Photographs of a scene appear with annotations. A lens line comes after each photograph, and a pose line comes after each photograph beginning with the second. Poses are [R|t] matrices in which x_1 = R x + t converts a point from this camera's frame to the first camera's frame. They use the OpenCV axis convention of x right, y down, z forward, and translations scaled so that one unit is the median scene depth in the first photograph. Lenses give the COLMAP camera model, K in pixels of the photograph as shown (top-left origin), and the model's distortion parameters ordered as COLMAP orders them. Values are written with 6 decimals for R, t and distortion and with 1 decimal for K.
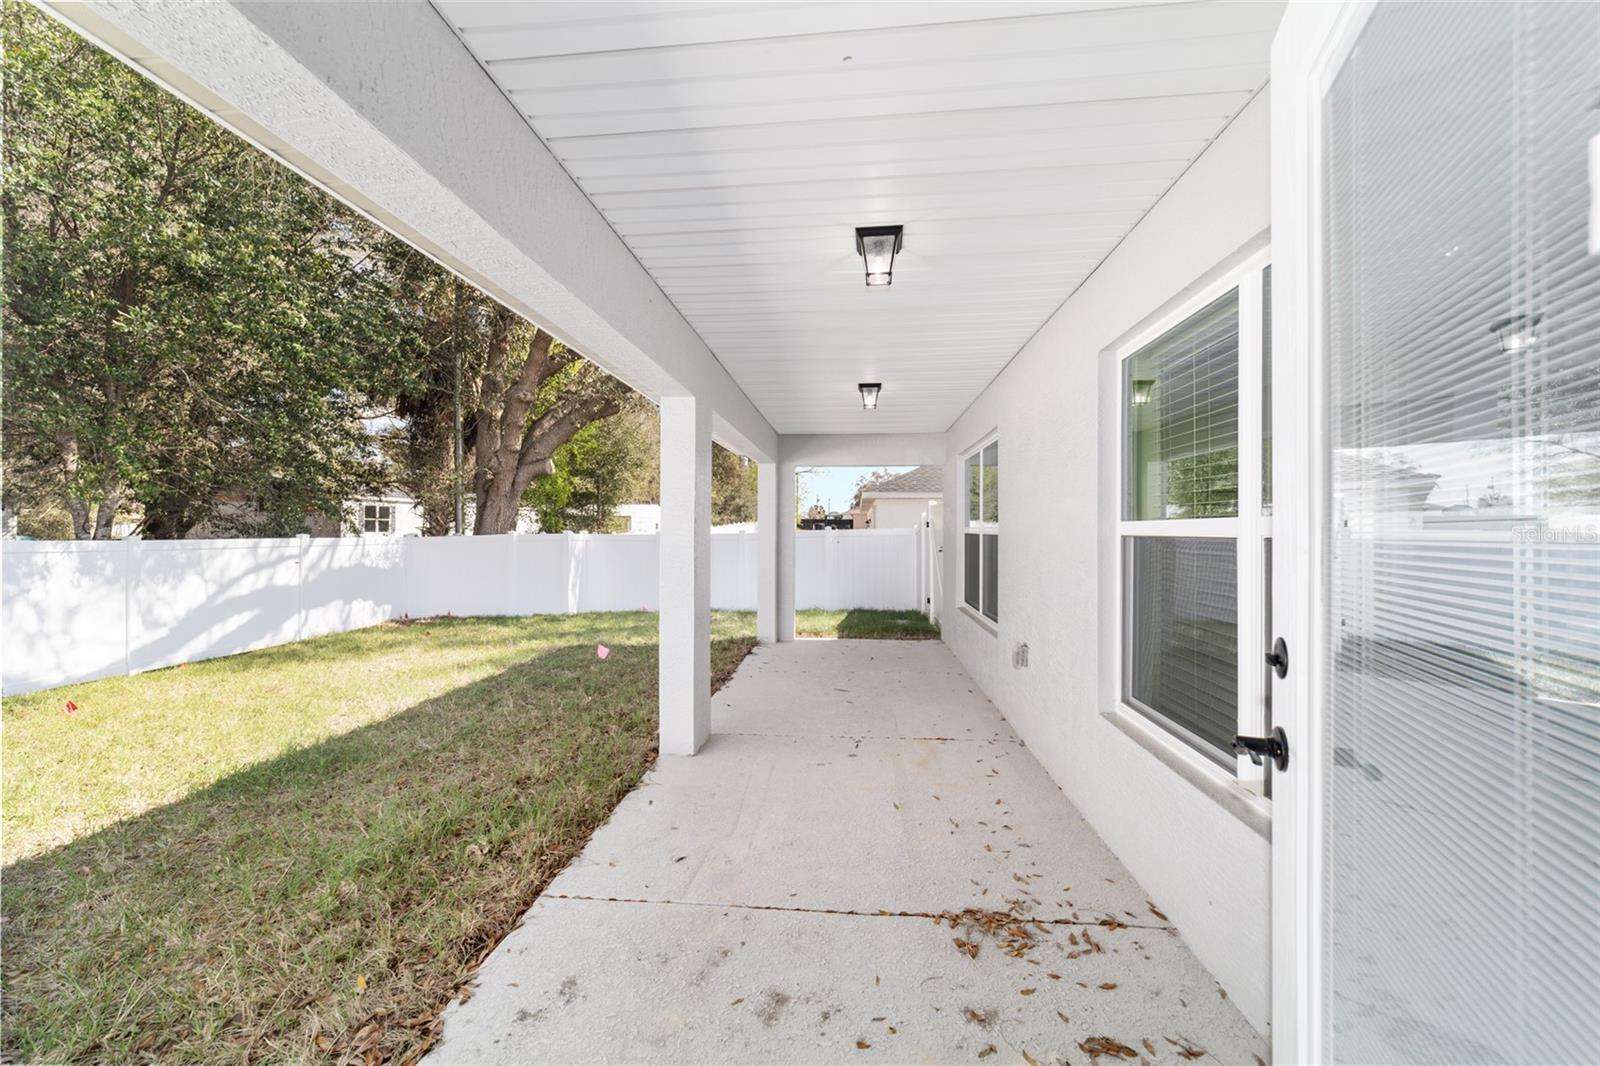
lens RADIAL K [[611.8, 0, 798.4], [0, 611.8, 528.2], [0, 0, 1]] dist [-0.016884, 0.008133]
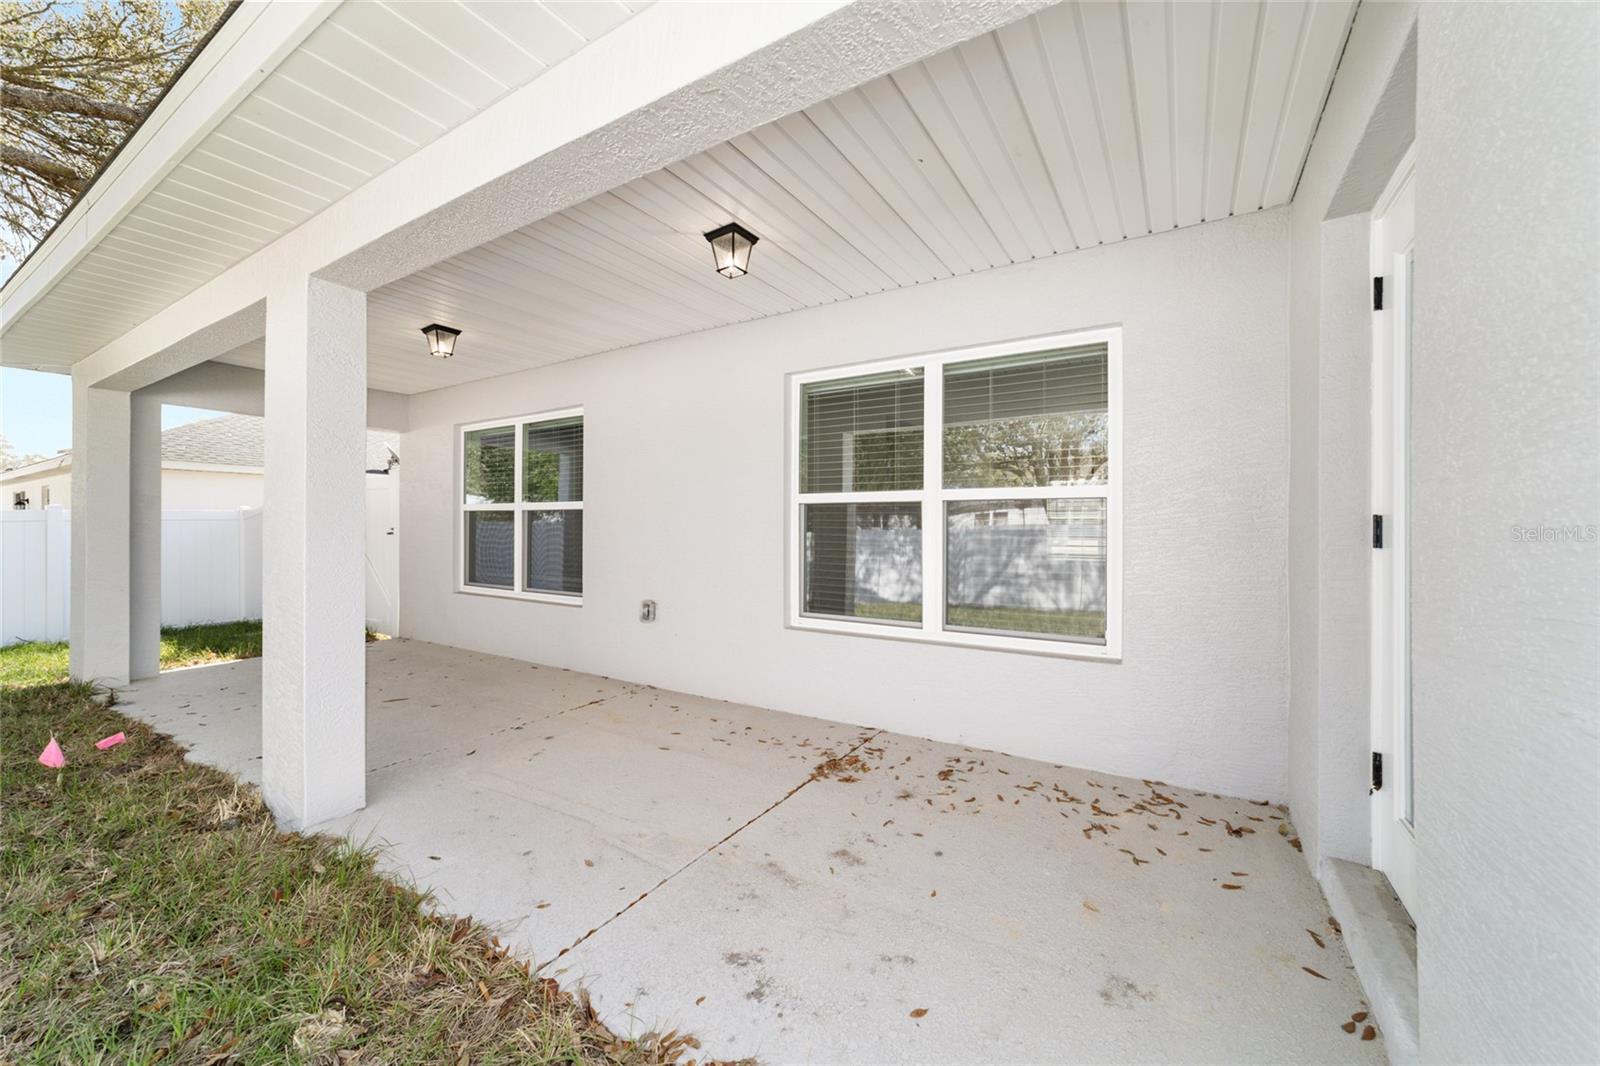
lens RADIAL K [[611.8, 0, 798.4], [0, 611.8, 528.2], [0, 0, 1]] dist [-0.016884, 0.008133]
pose [[0.444864, -0.000691, 0.895598, -1.013639], [-0.004496, 0.999985, 0.003005, 0.087251], [-0.895587, -0.005364, 0.444855, 0.447025]]
